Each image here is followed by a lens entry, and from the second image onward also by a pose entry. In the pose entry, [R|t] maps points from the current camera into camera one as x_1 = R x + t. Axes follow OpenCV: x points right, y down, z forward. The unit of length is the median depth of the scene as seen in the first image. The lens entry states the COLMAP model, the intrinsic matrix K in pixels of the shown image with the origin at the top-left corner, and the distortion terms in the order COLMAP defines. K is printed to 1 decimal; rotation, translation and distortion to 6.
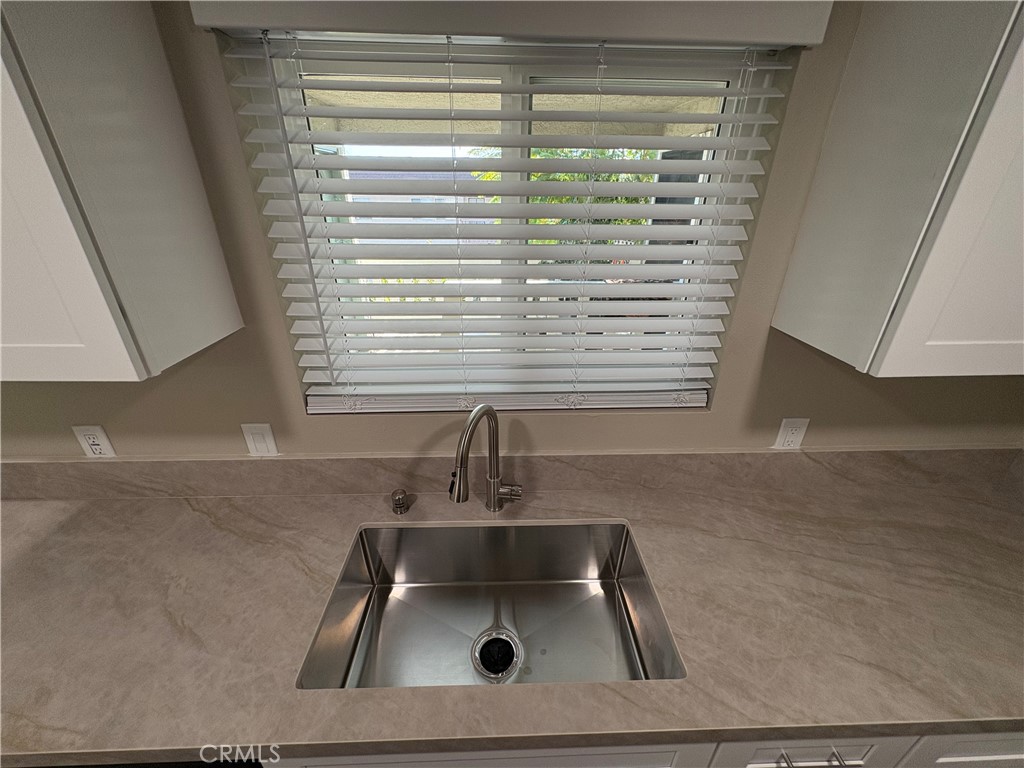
lens RADIAL K [[407.9, 0, 512.0], [0, 407.9, 384.0], [0, 0, 1]] dist [-0.000013, 0.000361]
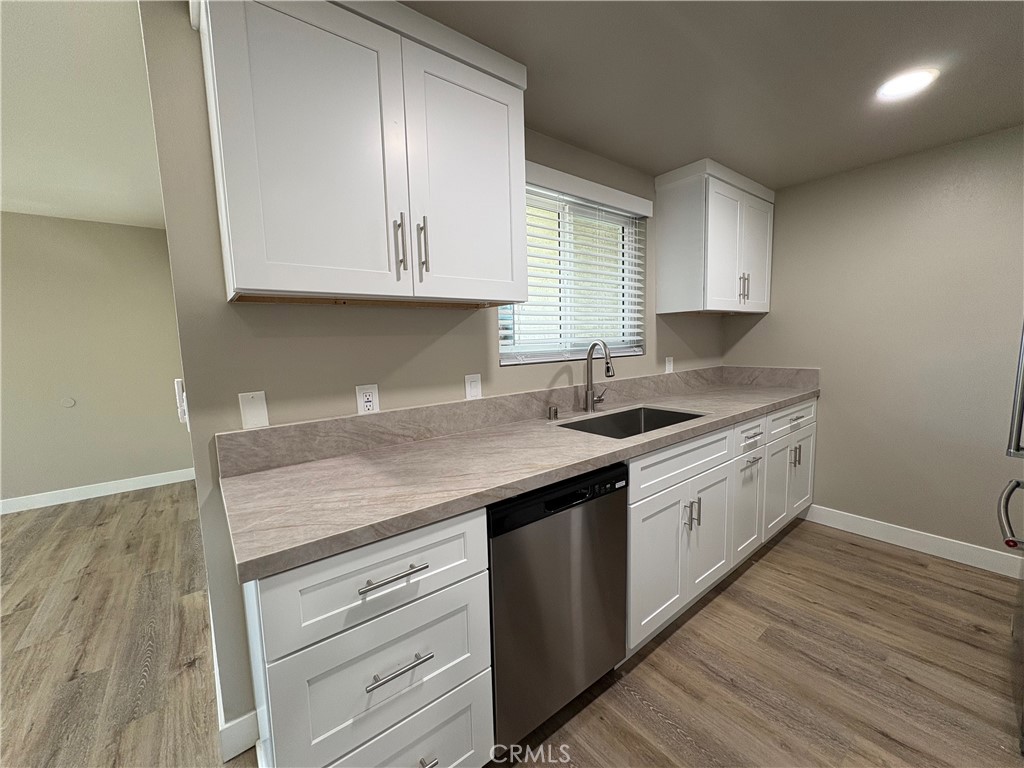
lens RADIAL K [[407.9, 0, 512.0], [0, 407.9, 384.0], [0, 0, 1]] dist [-0.000013, 0.000361]
pose [[0.806915, -0.097329, 0.582593, -1.374716], [0.290387, 0.924271, -0.247787, 0.541509], [-0.514357, 0.369120, 0.774072, -0.260530]]
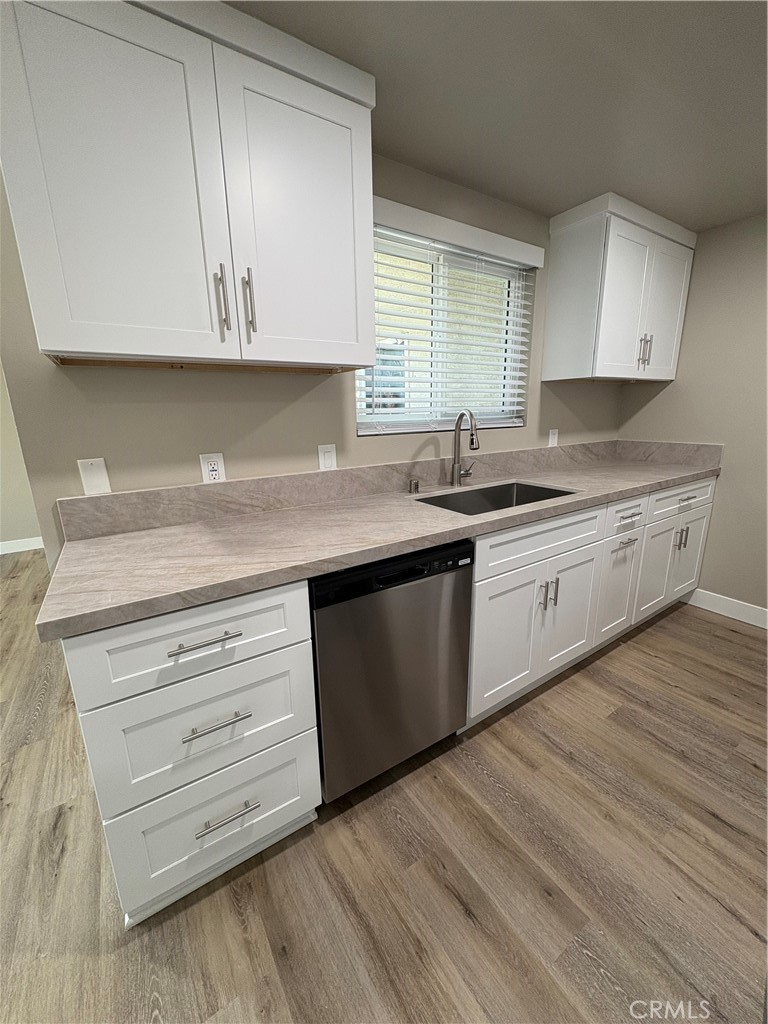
lens RADIAL K [[407.9, 0, 384.0], [0, 407.9, 512.0], [0, 0, 1]] dist [-0.000013, 0.000361]
pose [[0.854297, -0.152163, 0.497014, -1.196155], [0.251618, 0.957753, -0.139276, 0.578601], [-0.454824, 0.244041, 0.856492, -0.315473]]
